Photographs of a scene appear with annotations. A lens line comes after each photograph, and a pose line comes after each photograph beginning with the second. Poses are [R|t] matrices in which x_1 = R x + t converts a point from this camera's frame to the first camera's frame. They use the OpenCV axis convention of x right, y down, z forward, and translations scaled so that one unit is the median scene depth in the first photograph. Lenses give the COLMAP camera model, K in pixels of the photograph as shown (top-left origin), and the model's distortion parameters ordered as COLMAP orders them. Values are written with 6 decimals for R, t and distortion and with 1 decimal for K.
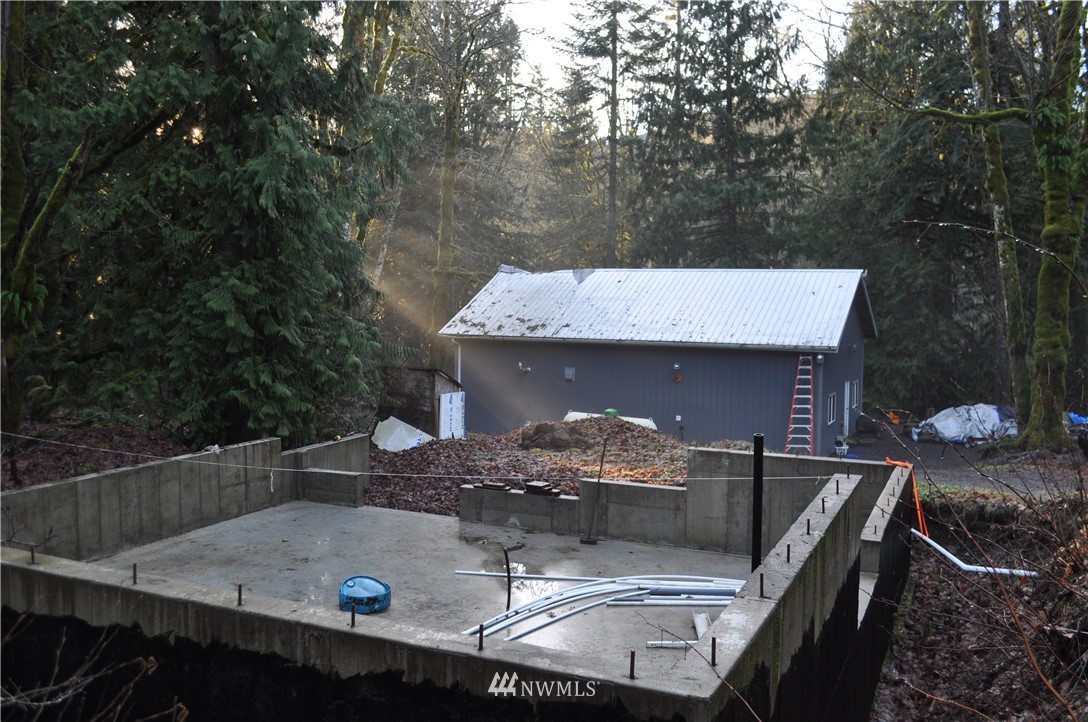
lens RADIAL K [[963.2, 0, 552.9], [0, 963.2, 358.0], [0, 0, 1]] dist [-0.070886, -0.011936]
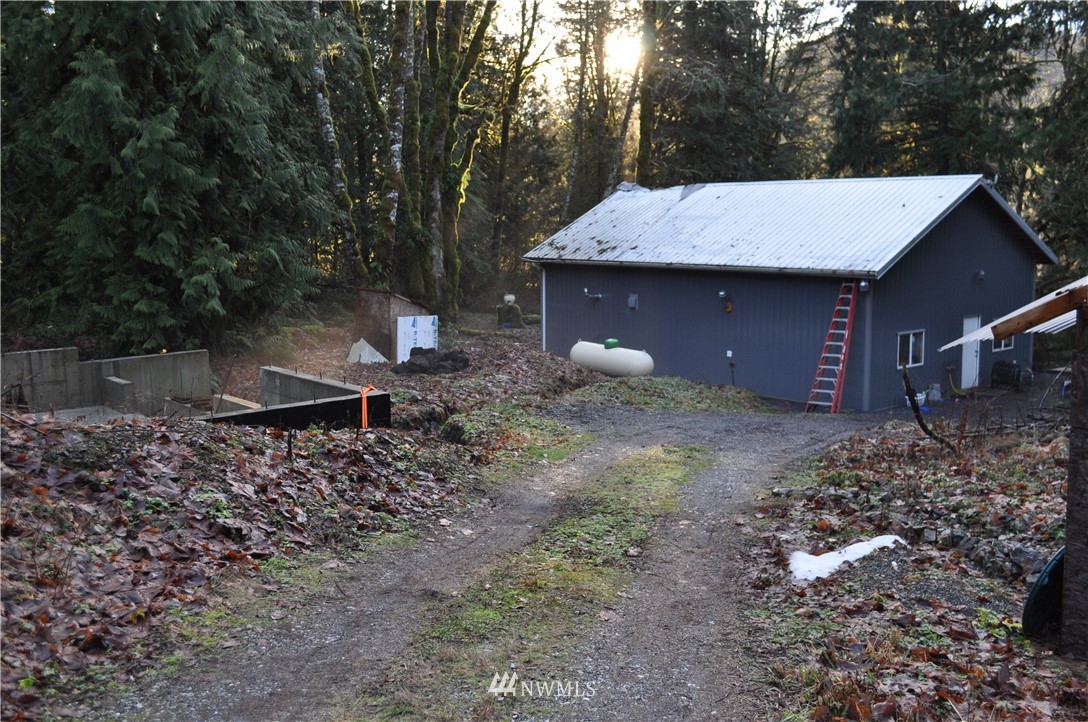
lens RADIAL K [[1051.4, 0, 561.5], [0, 1051.4, 354.3], [0, 0, 1]] dist [-0.063249, 0.000000]
pose [[0.911940, 0.036085, -0.408735, 0.409825], [-0.011452, 0.997976, 0.062554, 0.005980], [0.410165, -0.052365, 0.910507, 0.082238]]
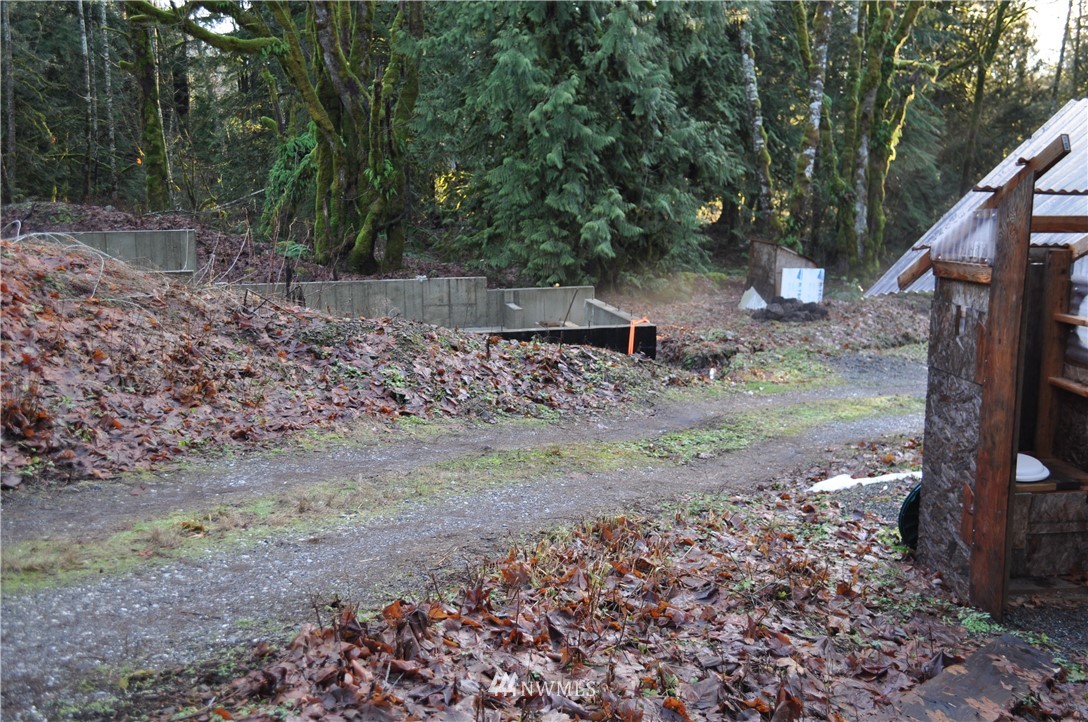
lens RADIAL K [[1051.4, 0, 561.9], [0, 1051.4, 355.4], [0, 0, 1]] dist [-0.063249, 0.000000]
pose [[0.623897, 0.125710, -0.771330, 0.533323], [-0.049518, 0.991354, 0.121515, 0.004691], [0.779936, -0.037618, 0.624727, 0.093467]]
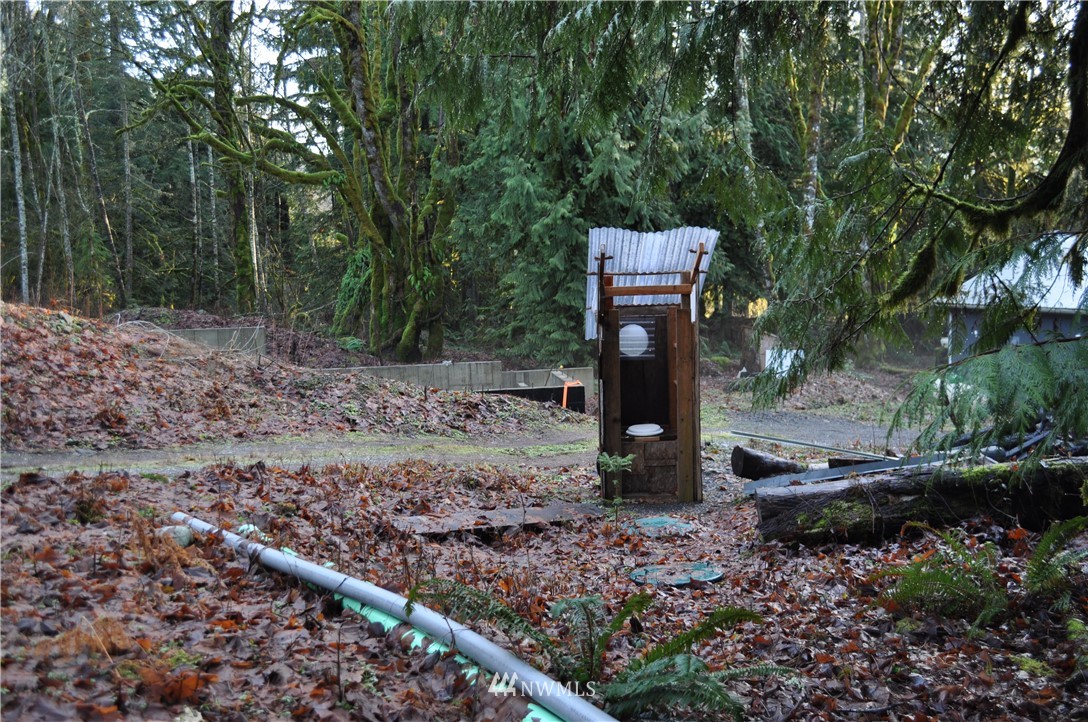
lens RADIAL K [[1051.4, 0, 561.2], [0, 1051.4, 355.7], [0, 0, 1]] dist [-0.063249, 0.000000]
pose [[0.546066, 0.038469, -0.836858, 0.720404], [-0.025501, 0.999246, 0.029294, 0.011298], [0.837354, 0.005344, 0.546635, 0.067787]]
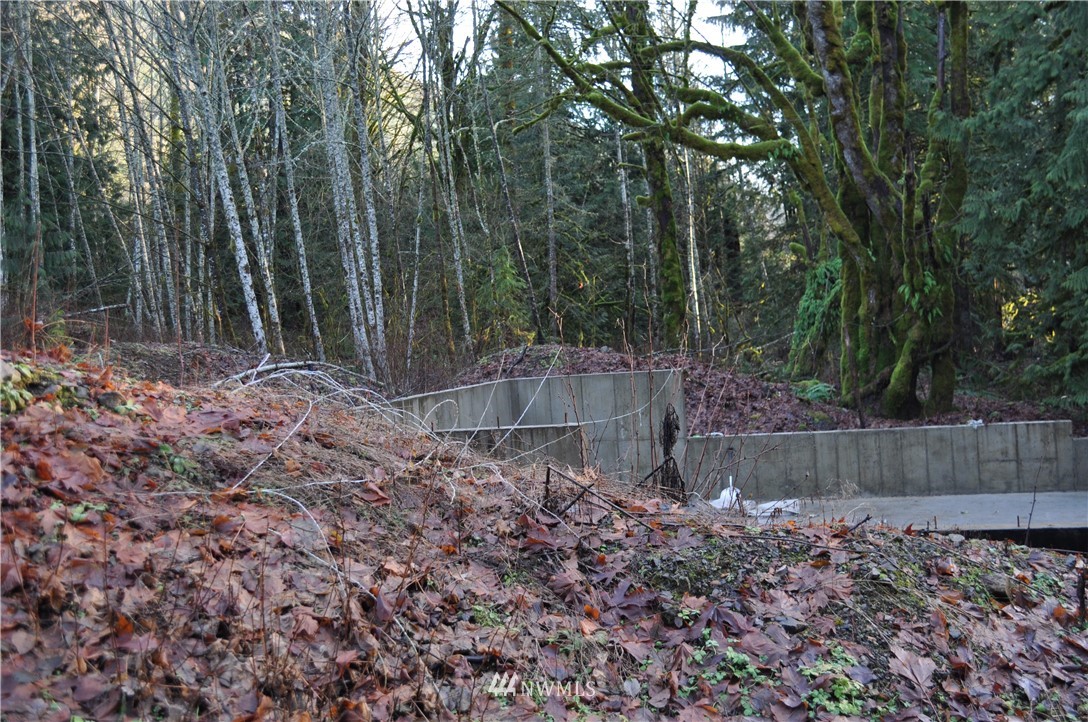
lens RADIAL K [[1051.4, 0, 560.9], [0, 1051.4, 354.9], [0, 0, 1]] dist [-0.063249, 0.000000]
pose [[0.146771, 0.000276, -0.989170, 0.375717], [-0.002514, 0.999997, -0.000094, 0.011441], [0.989167, 0.002500, 0.146771, 0.202345]]
